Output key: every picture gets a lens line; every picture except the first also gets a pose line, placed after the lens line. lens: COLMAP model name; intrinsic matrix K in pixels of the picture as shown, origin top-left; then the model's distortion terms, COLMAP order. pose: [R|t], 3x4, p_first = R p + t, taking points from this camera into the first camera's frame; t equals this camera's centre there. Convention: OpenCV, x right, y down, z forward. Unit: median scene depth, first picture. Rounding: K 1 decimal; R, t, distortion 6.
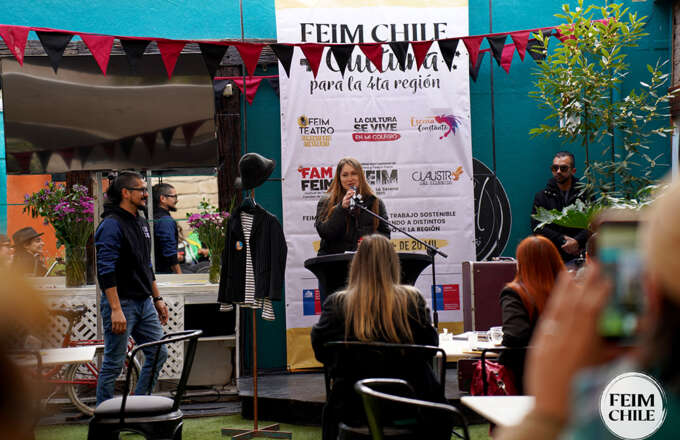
lens RADIAL K [[1447.2, 0, 342.6], [0, 1447.2, 216.9], [0, 0, 1]] dist [0.515483, 0.000000]
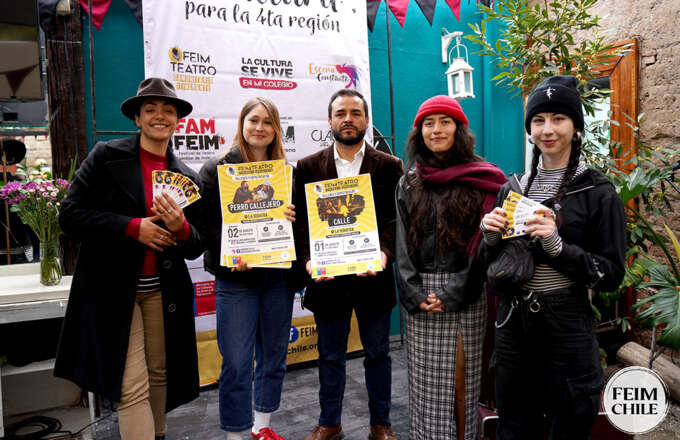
lens RADIAL K [[547.7, 0, 337.7], [0, 547.7, 219.3], [0, 0, 1]] dist [-0.107452, 0.073508]
pose [[0.929918, -0.024959, 0.366919, -0.052227], [-0.000977, 0.997523, 0.070330, -0.002512], [-0.367765, -0.065760, 0.927591, 0.707284]]
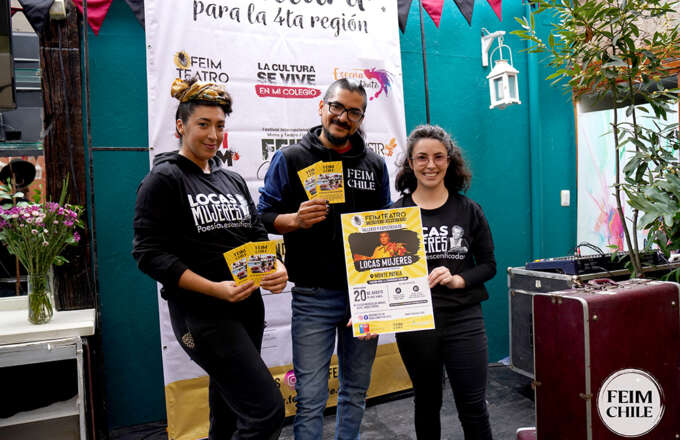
lens RADIAL K [[547.7, 0, 338.4], [0, 547.7, 218.7], [0, 0, 1]] dist [-0.107452, 0.073508]
pose [[0.949193, -0.024929, 0.313706, -0.037848], [0.014695, 0.999281, 0.034947, -0.002752], [-0.314351, -0.028562, 0.948877, 0.741778]]
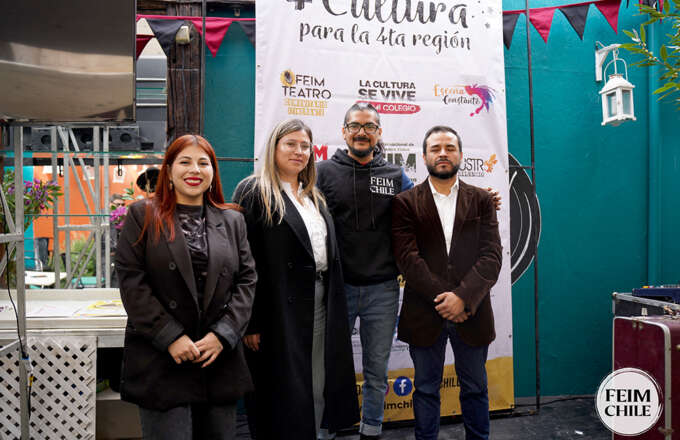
lens RADIAL K [[547.7, 0, 338.2], [0, 547.7, 217.3], [0, 0, 1]] dist [-0.107452, 0.073508]
pose [[0.995792, 0.023885, 0.088480, -0.024483], [-0.024343, 0.999695, 0.004099, -0.000908], [-0.088355, -0.006236, 0.996070, 0.730970]]
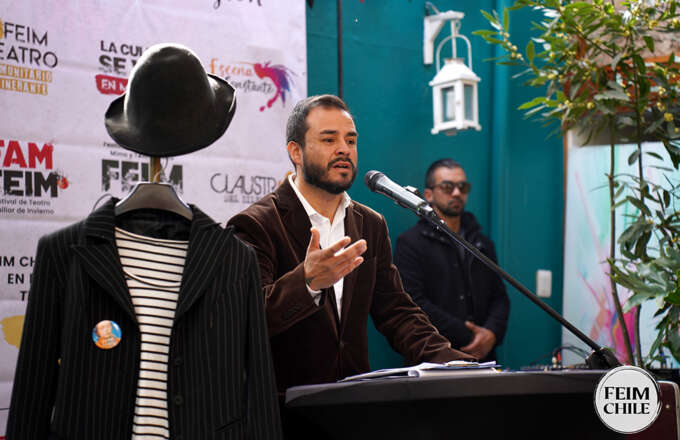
lens RADIAL K [[1380.9, 0, 336.4], [0, 1380.9, 213.8], [0, 0, 1]] dist [0.575749, 0.000000]
pose [[0.845674, 0.066269, 0.529570, -0.156107], [-0.038275, 0.997237, -0.063670, 0.009482], [-0.532326, 0.033575, 0.845873, 0.597286]]
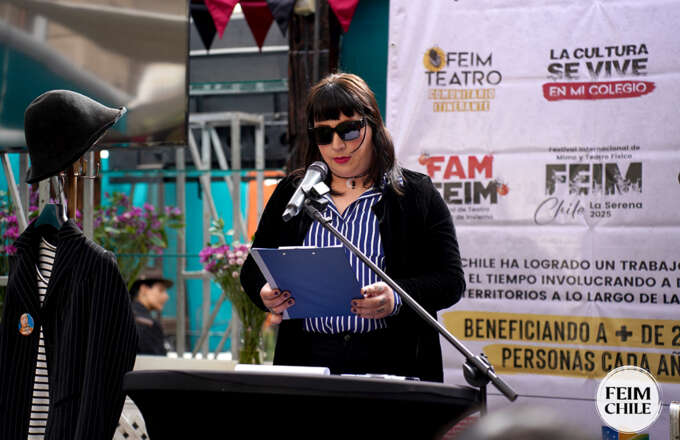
lens RADIAL K [[1374.2, 0, 332.8], [0, 1374.2, 210.6], [0, 0, 1]] dist [0.529523, 0.000000]
pose [[0.908840, 0.023336, -0.416492, 0.131847], [-0.037339, 0.998977, -0.025507, -0.003293], [0.415471, 0.038733, 0.908781, 0.568936]]
